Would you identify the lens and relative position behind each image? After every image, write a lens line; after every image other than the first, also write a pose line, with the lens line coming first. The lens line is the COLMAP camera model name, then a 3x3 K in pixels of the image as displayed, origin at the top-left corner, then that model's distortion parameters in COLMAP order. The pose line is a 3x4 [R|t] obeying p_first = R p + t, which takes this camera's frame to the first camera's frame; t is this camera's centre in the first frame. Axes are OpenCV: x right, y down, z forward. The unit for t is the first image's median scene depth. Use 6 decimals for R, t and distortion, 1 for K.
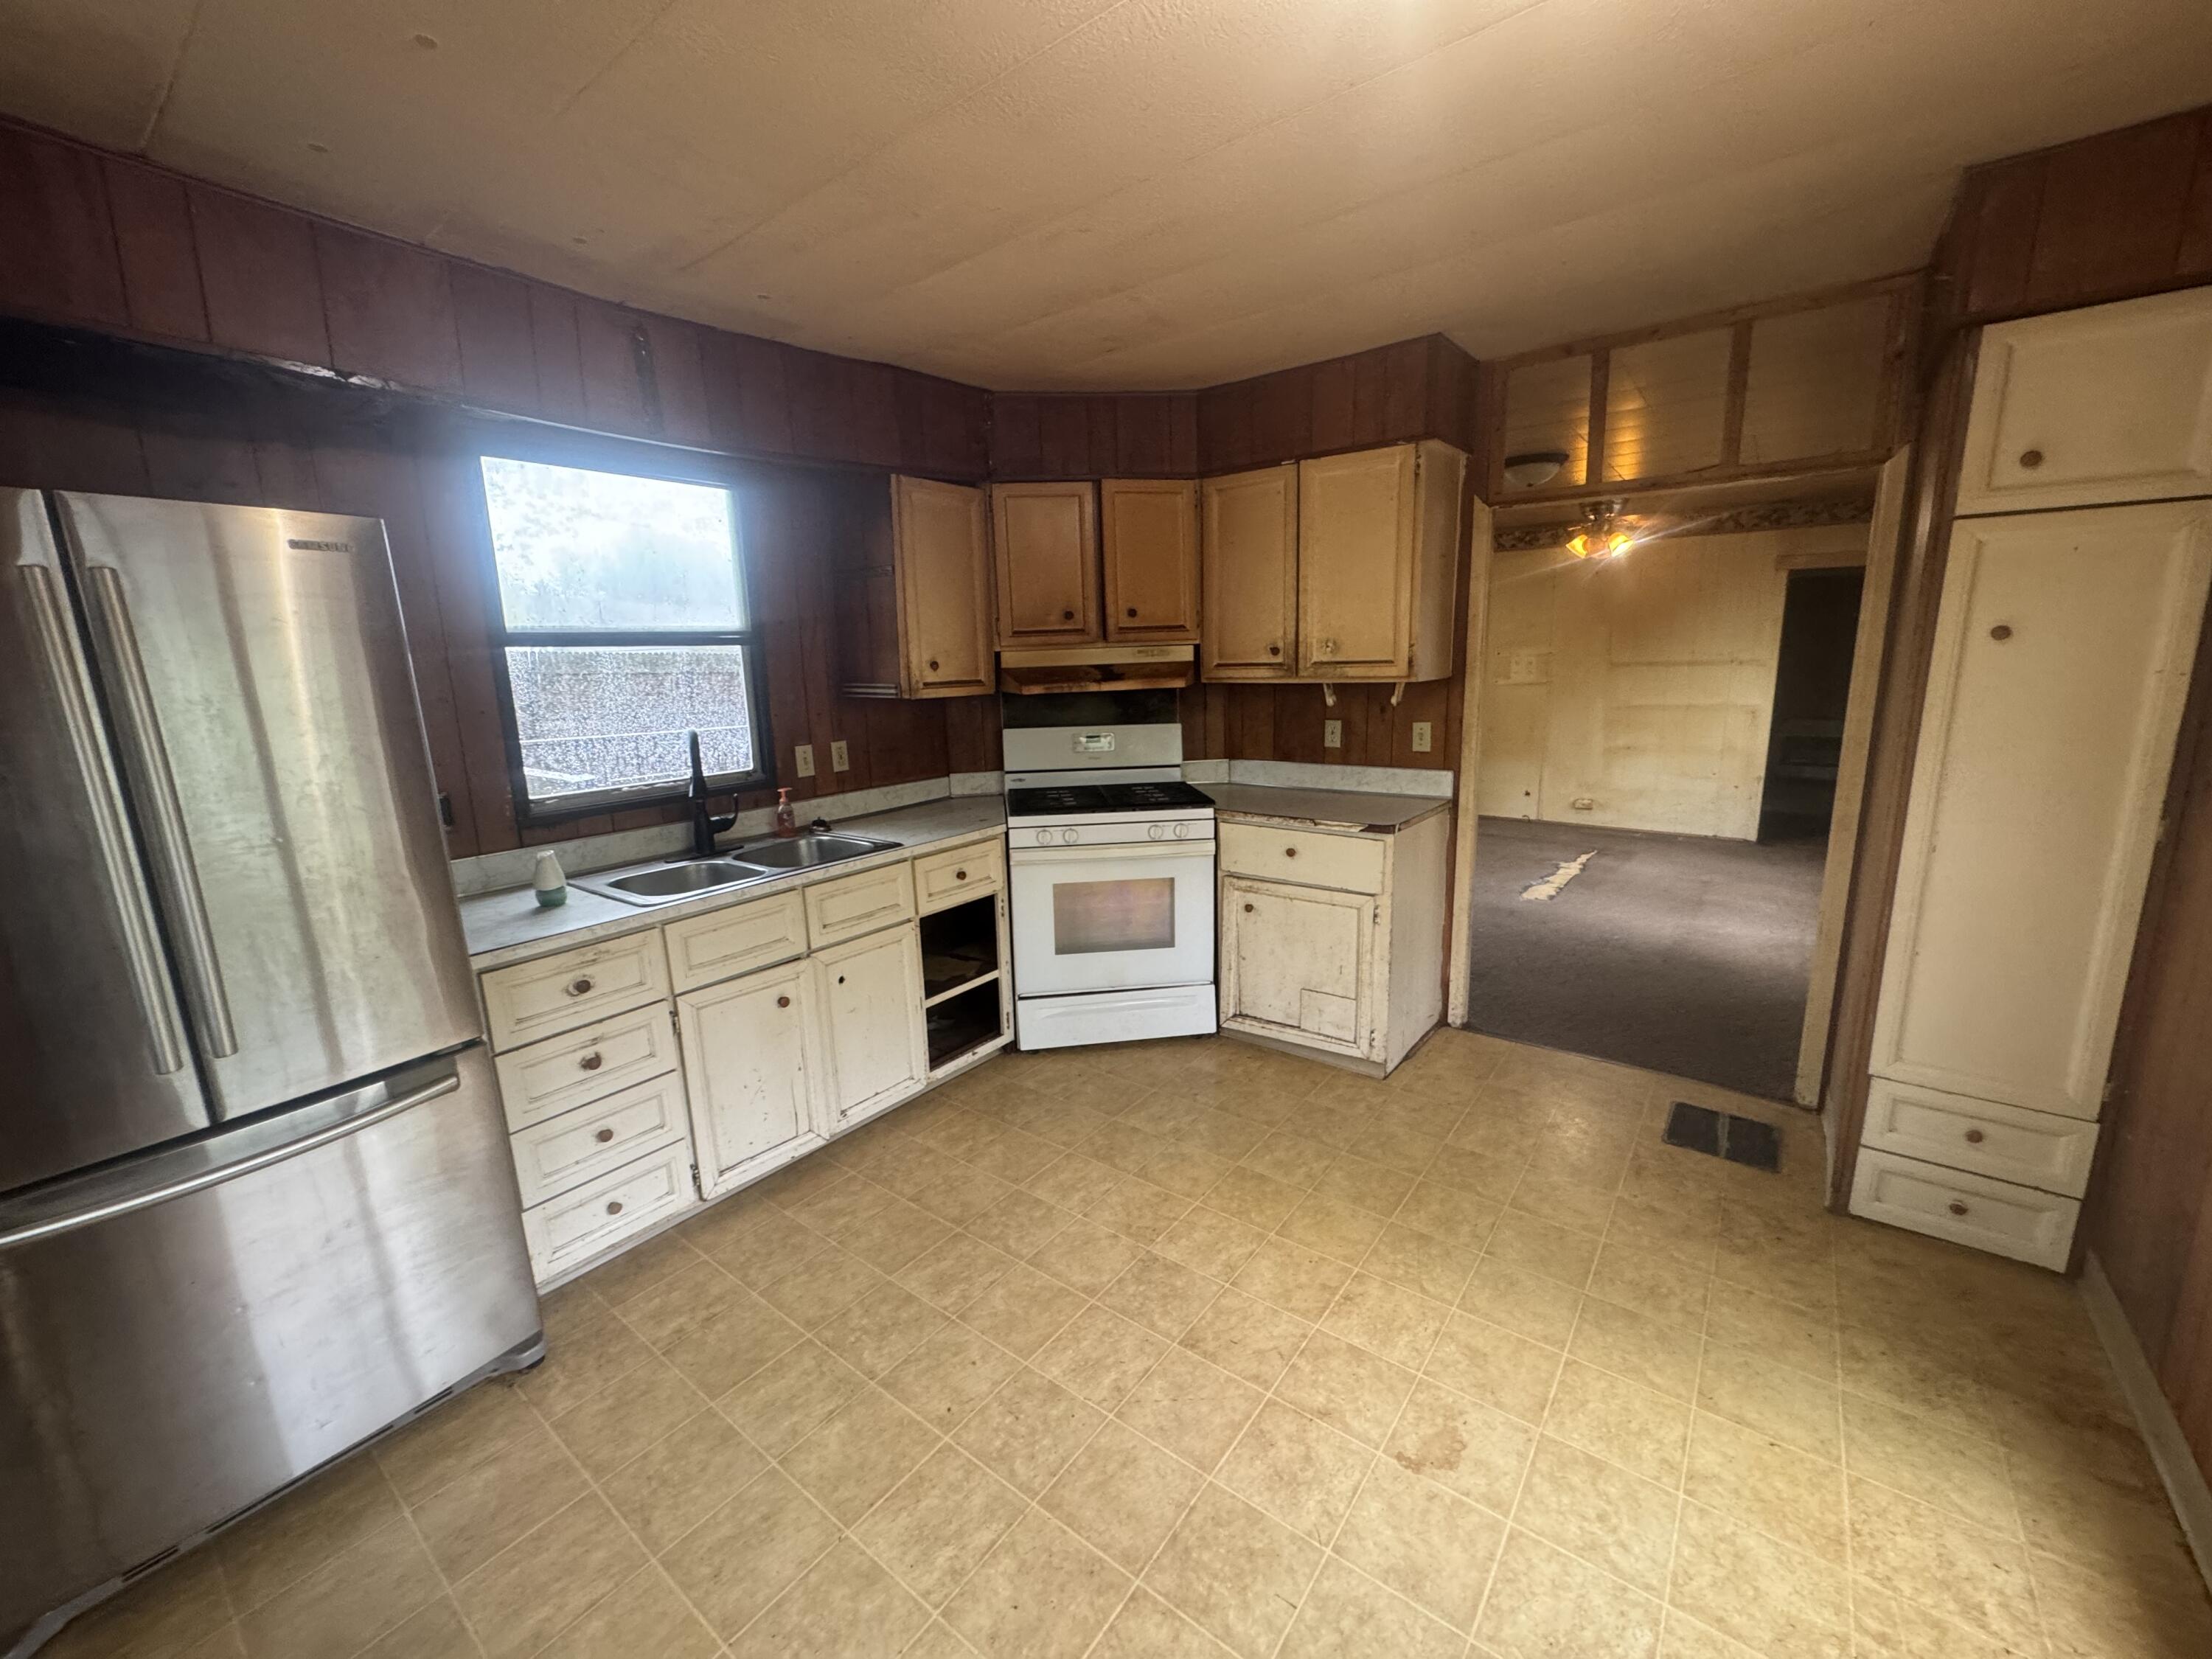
lens RADIAL K [[882.7, 0, 1102.7], [0, 882.7, 832.8], [0, 0, 1]] dist [-0.006446, 0.000340]
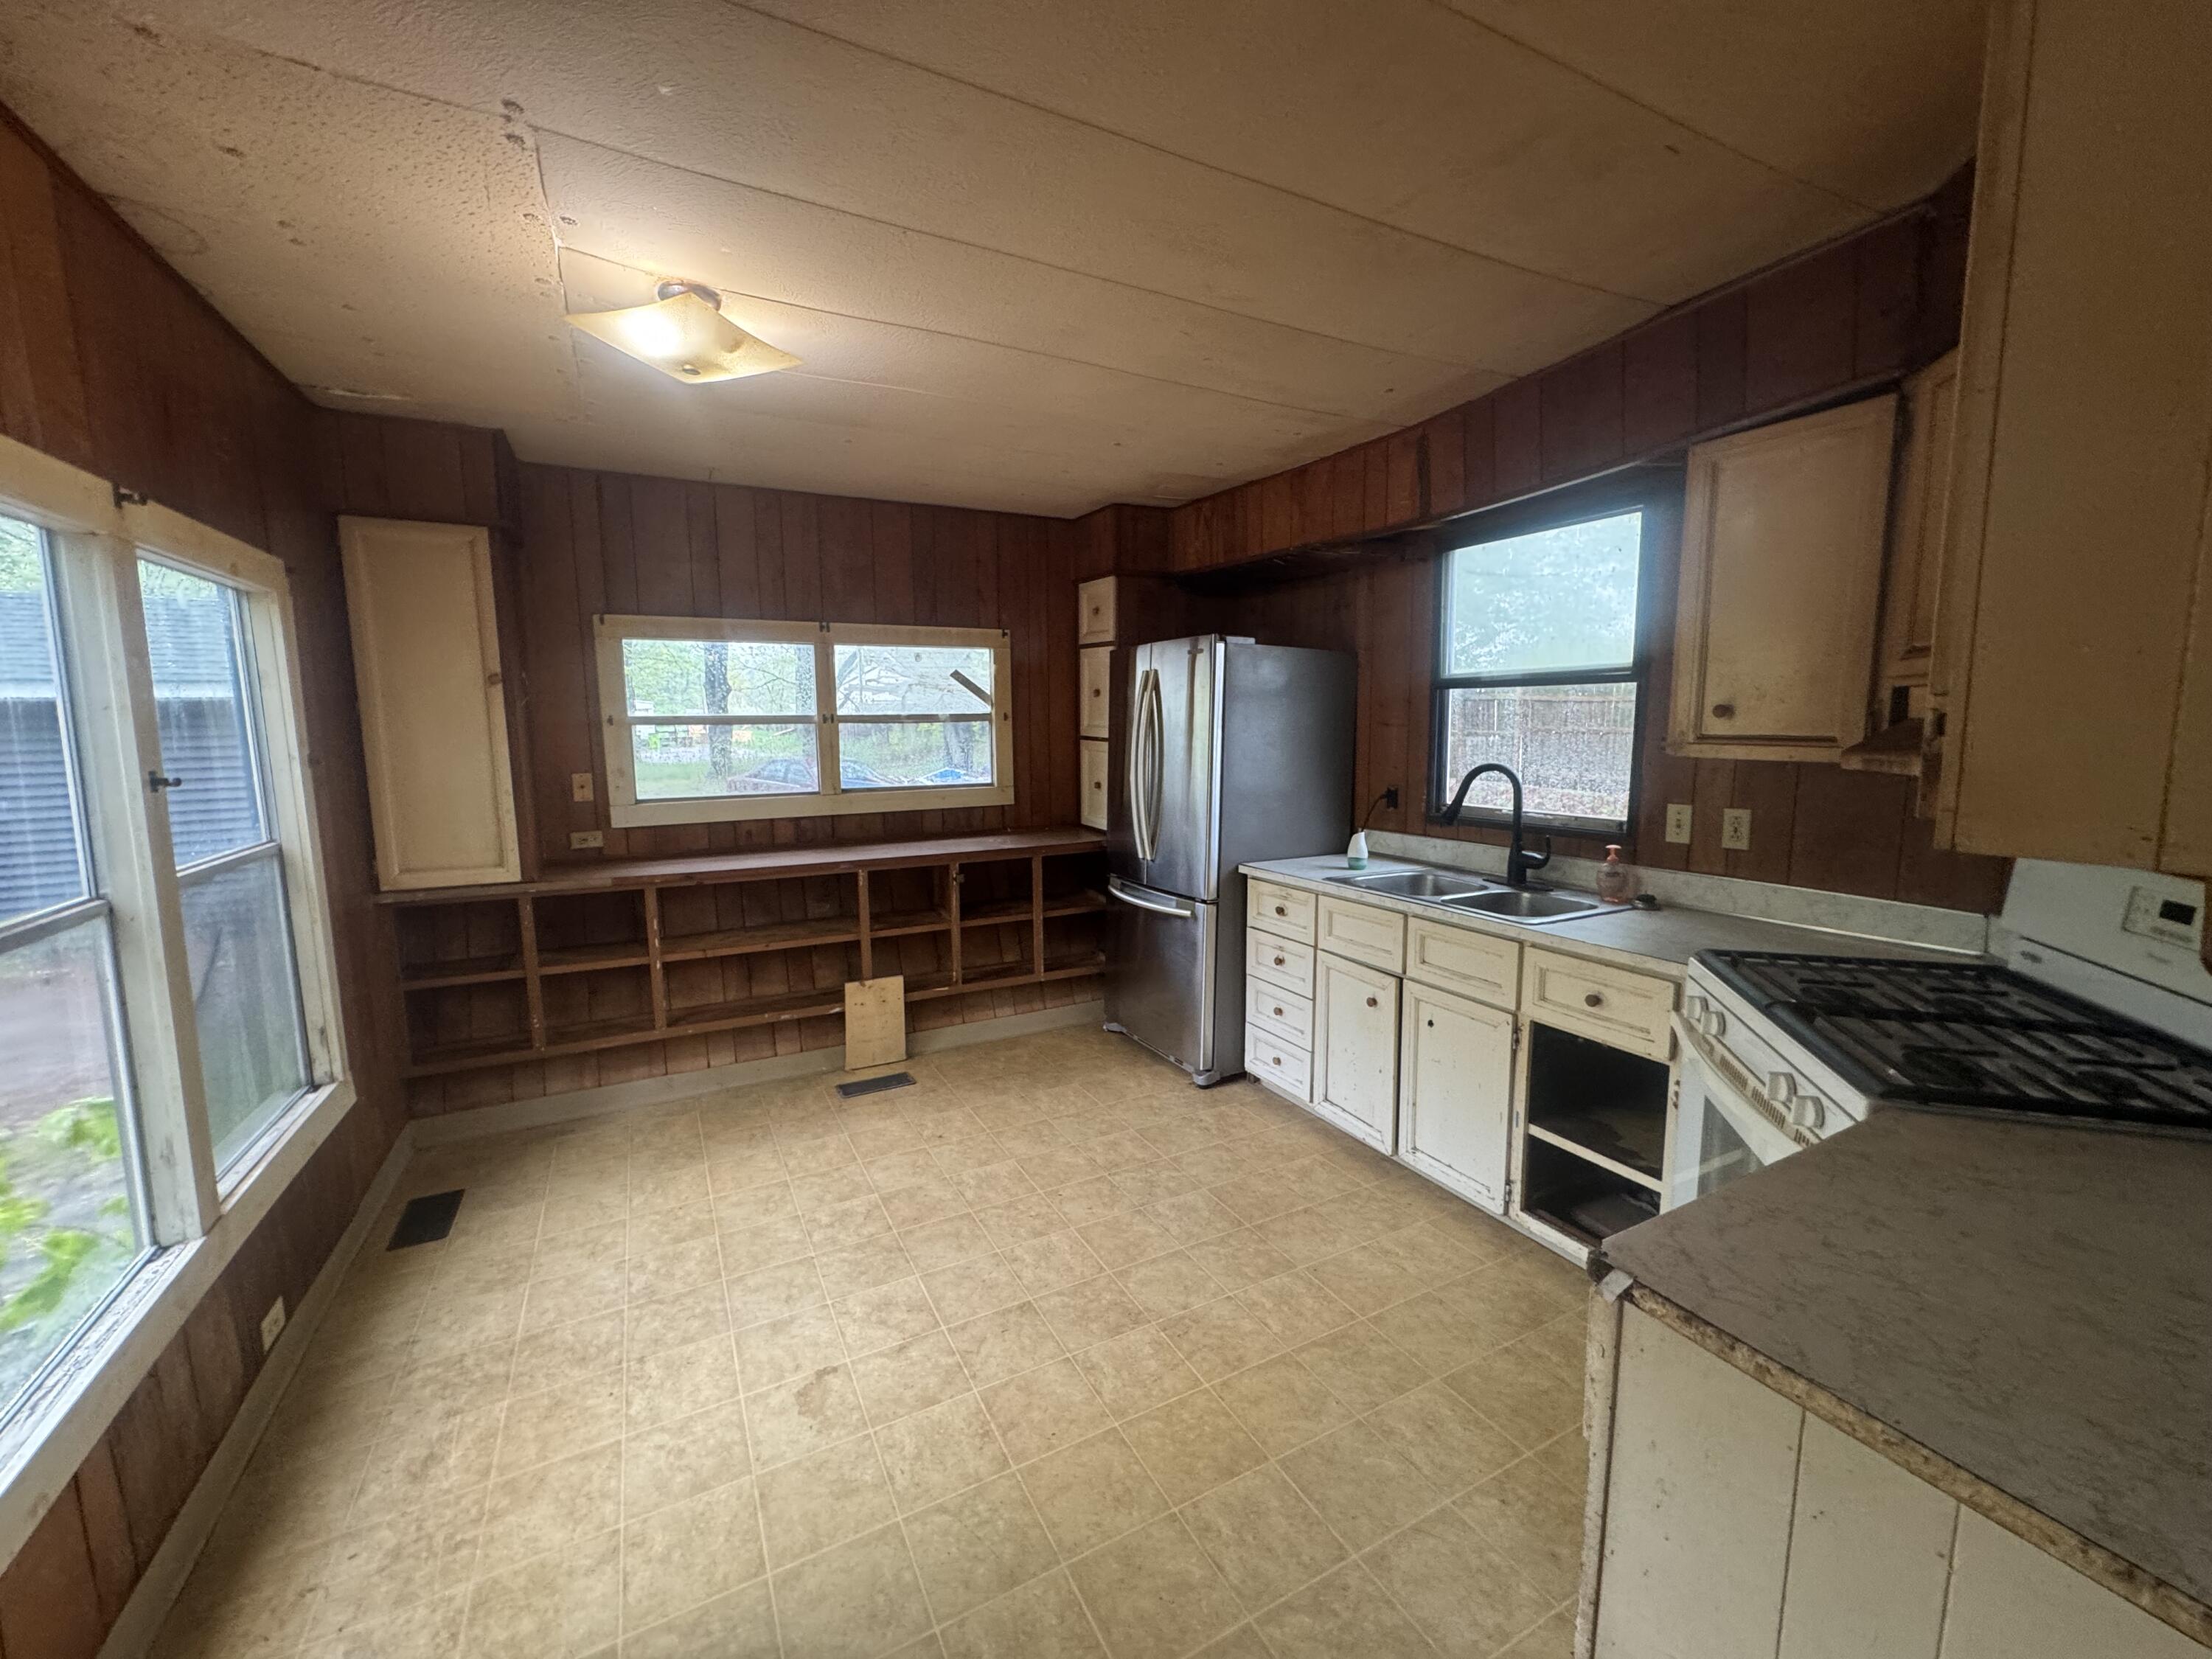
lens RADIAL K [[882.7, 0, 1099.3], [0, 882.7, 831.7], [0, 0, 1]] dist [-0.006446, 0.000340]
pose [[-0.422300, 0.151256, -0.893748, 0.713925], [-0.154461, 0.959552, 0.235376, -0.215601], [0.893199, 0.237449, -0.381856, 0.993863]]
